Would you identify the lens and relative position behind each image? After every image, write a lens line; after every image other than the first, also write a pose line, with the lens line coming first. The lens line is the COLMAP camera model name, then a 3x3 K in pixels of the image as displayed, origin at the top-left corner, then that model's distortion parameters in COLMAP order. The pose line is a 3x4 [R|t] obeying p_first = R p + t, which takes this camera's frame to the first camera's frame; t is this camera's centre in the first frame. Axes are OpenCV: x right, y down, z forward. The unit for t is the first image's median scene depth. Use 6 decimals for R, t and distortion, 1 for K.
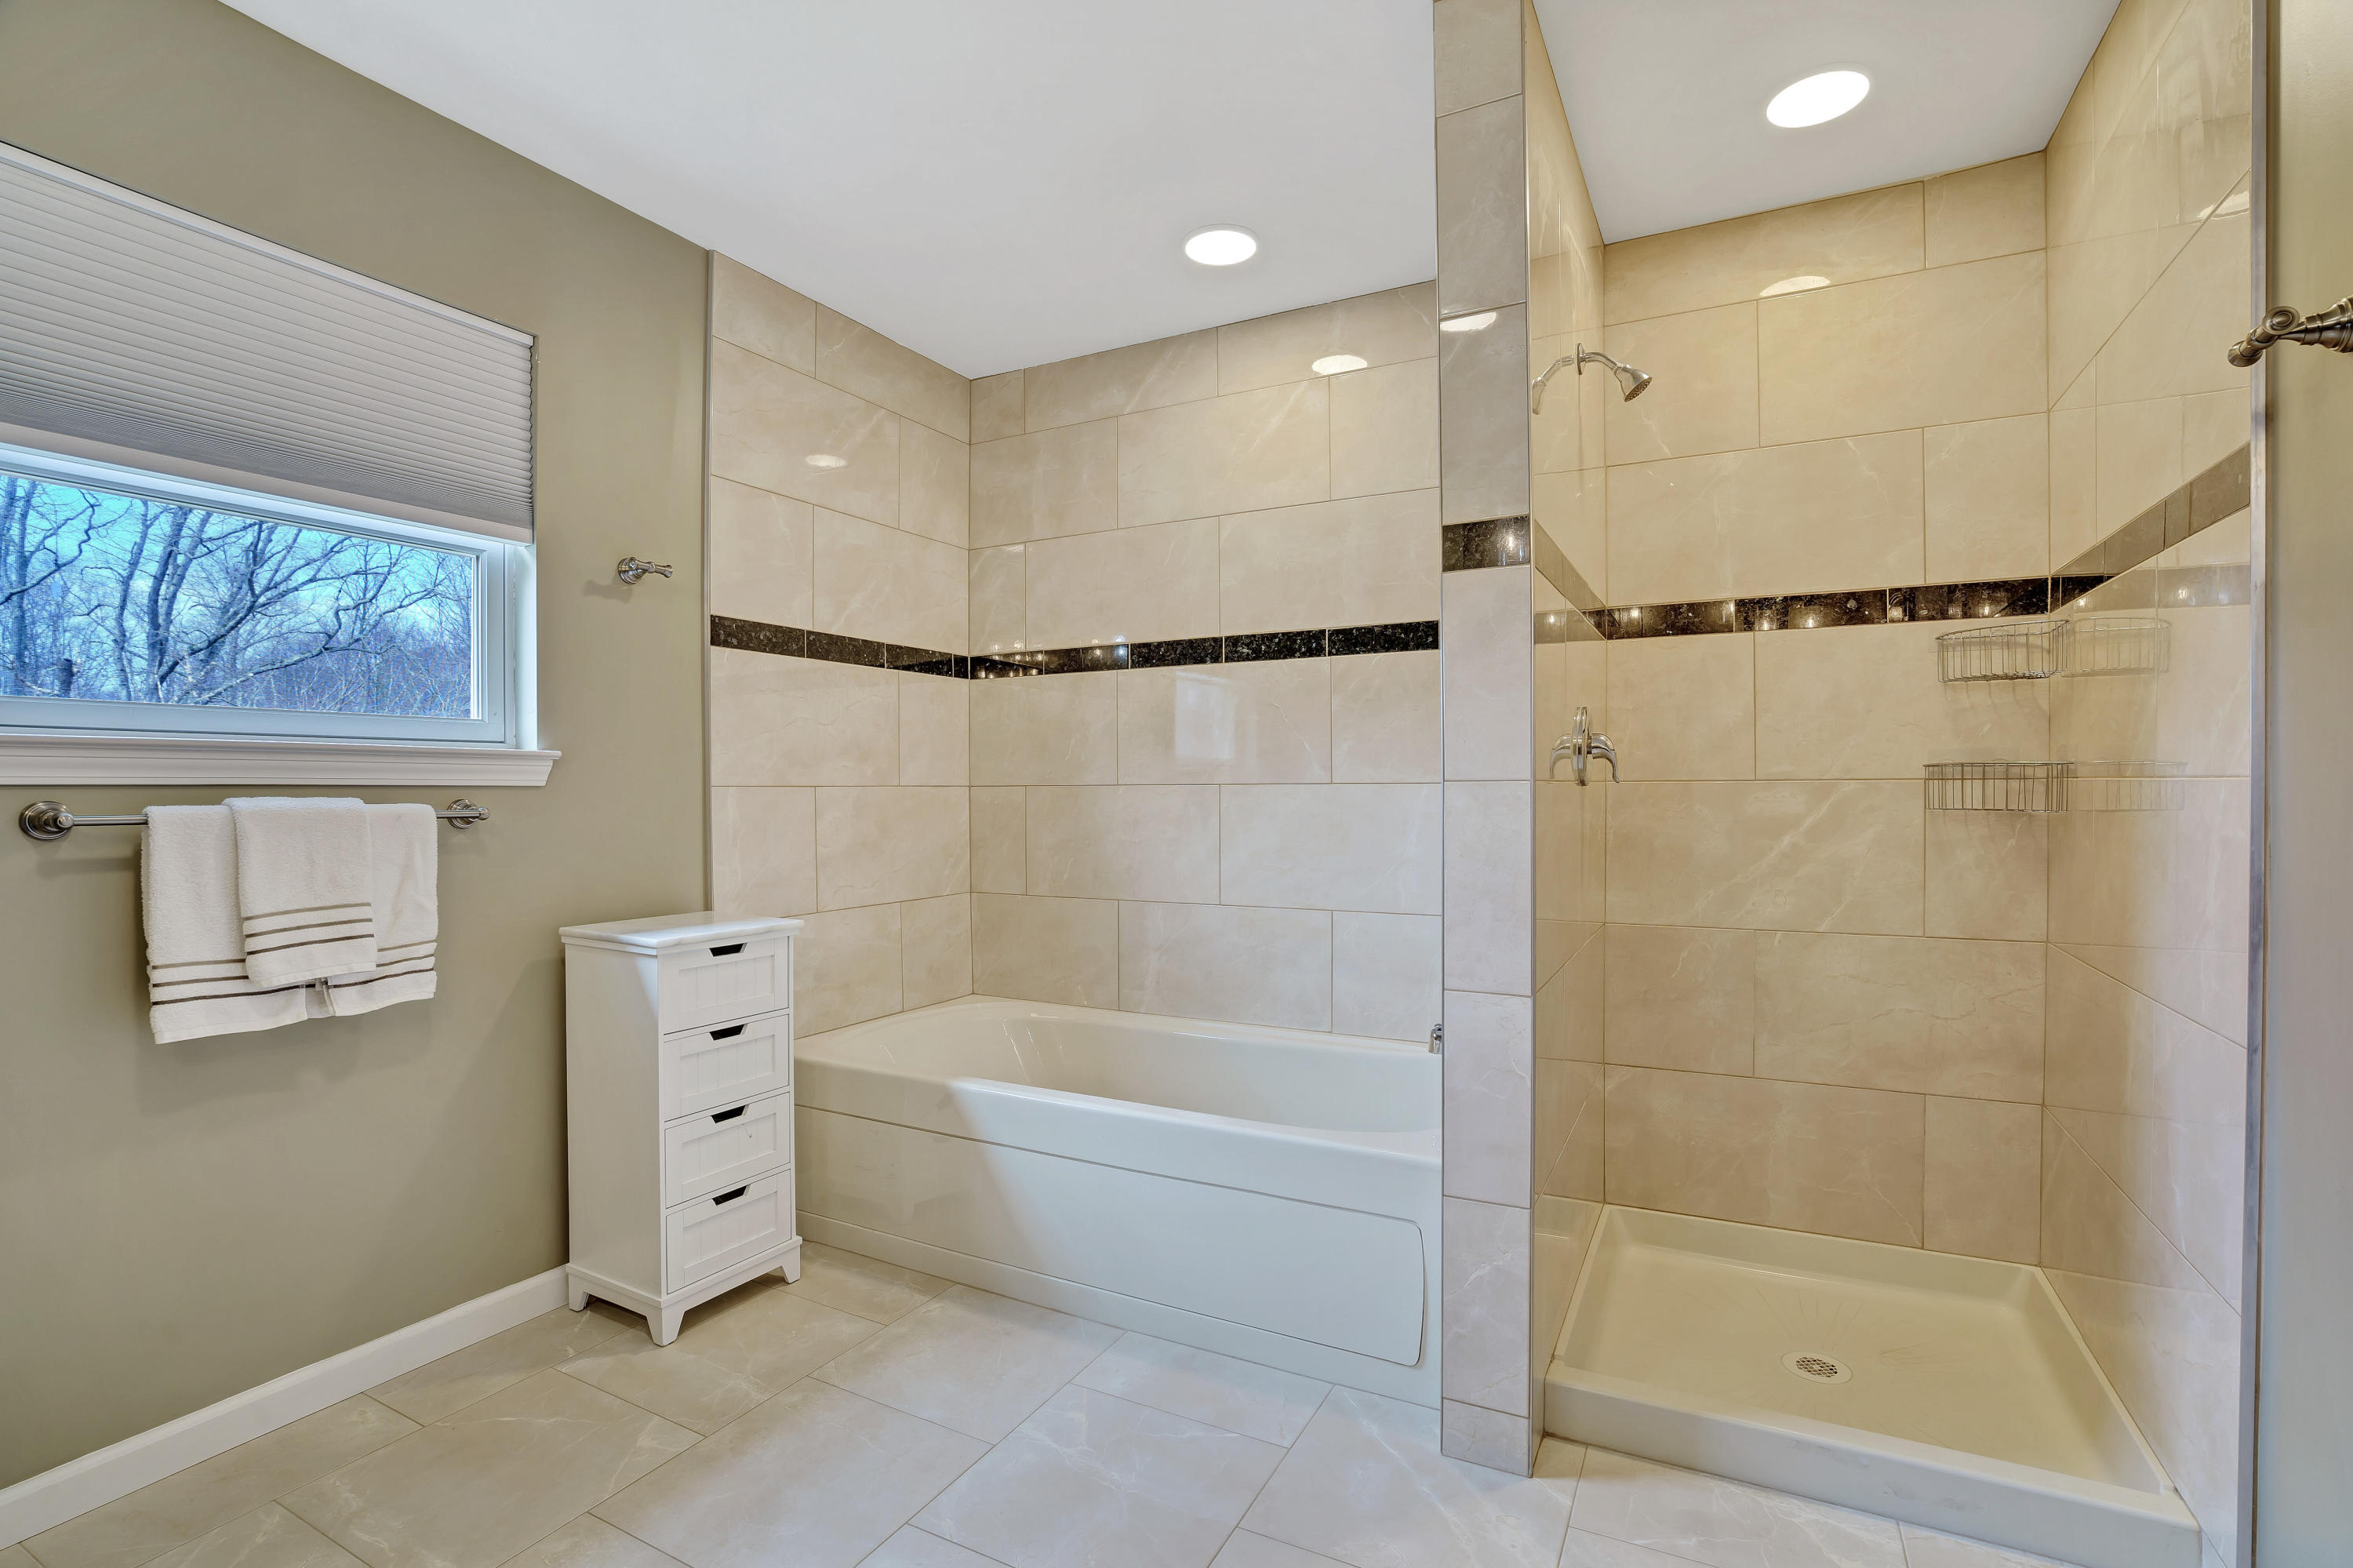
lens RADIAL K [[1095.4, 0, 1167.9], [0, 1095.4, 796.3], [0, 0, 1]] dist [-0.022603, 0.001179]
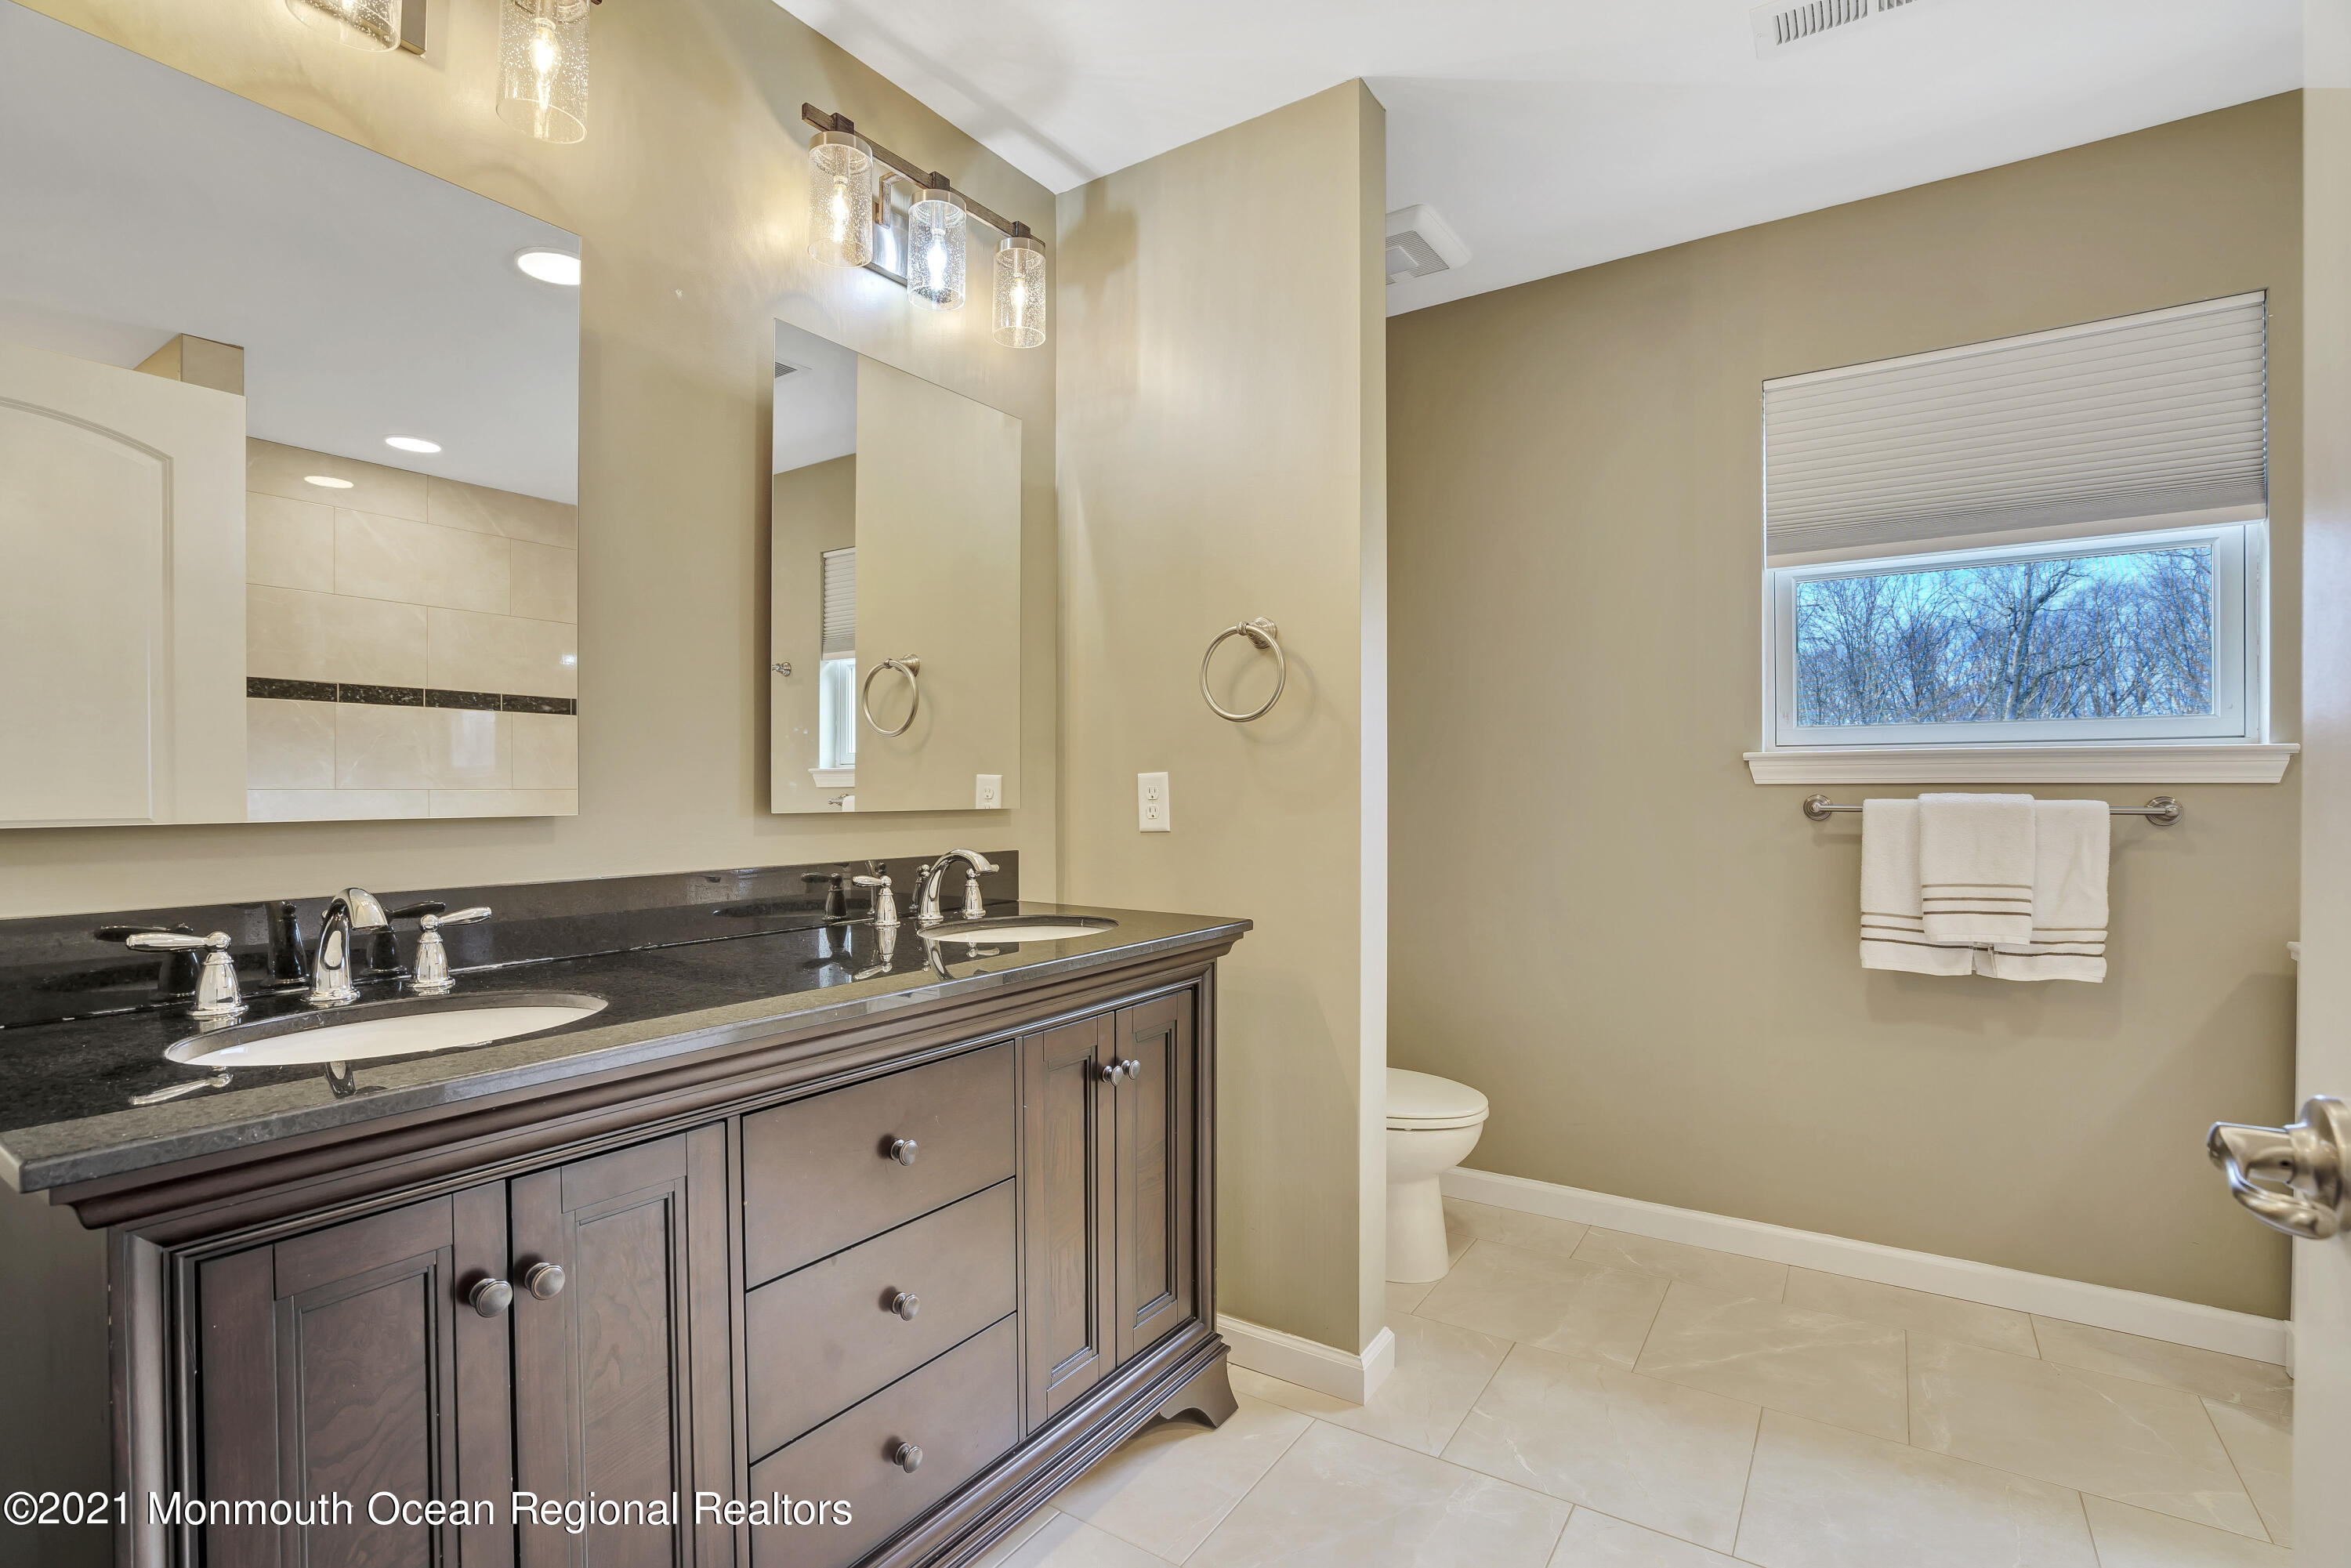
lens RADIAL K [[1094.4, 0, 1166.9], [0, 1094.4, 796.3], [0, 0, 1]] dist [-0.022603, 0.001179]
pose [[-0.126675, 0.010021, -0.991894, 0.521231], [-0.003221, 0.999940, 0.010514, -0.005578], [0.991939, 0.004527, -0.126635, 0.241209]]
